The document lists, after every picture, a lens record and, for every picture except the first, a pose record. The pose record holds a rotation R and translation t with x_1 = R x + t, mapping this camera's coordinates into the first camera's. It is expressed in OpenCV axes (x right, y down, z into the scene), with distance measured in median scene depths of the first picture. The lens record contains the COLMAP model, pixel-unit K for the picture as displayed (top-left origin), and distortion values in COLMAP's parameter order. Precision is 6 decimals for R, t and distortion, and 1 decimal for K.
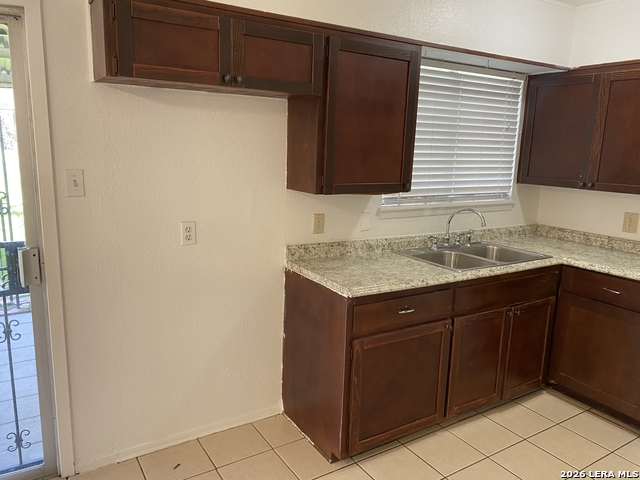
lens RADIAL K [[492.6, 0, 320.0], [0, 492.6, 240.0], [0, 0, 1]] dist [-0.001950, -0.002319]
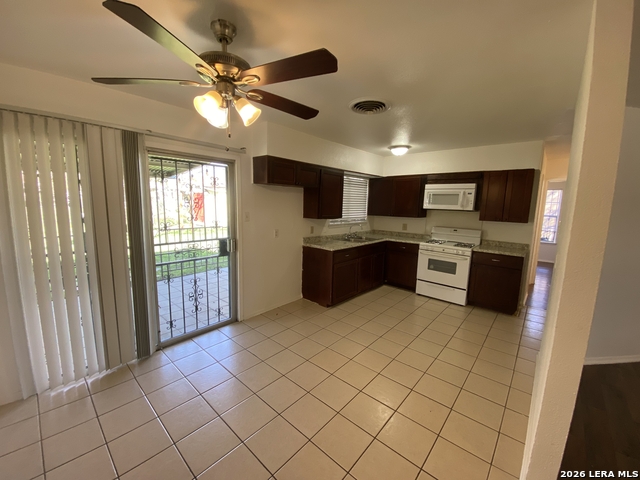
lens RADIAL K [[261.9, 0, 298.9], [0, 261.9, 239.4], [0, 0, 1]] dist [-0.000027, -0.000020]
pose [[0.971136, -0.045949, 0.234058, -0.439299], [0.056923, 0.997563, -0.040344, 0.079580], [-0.231634, 0.052503, 0.971385, -0.474041]]
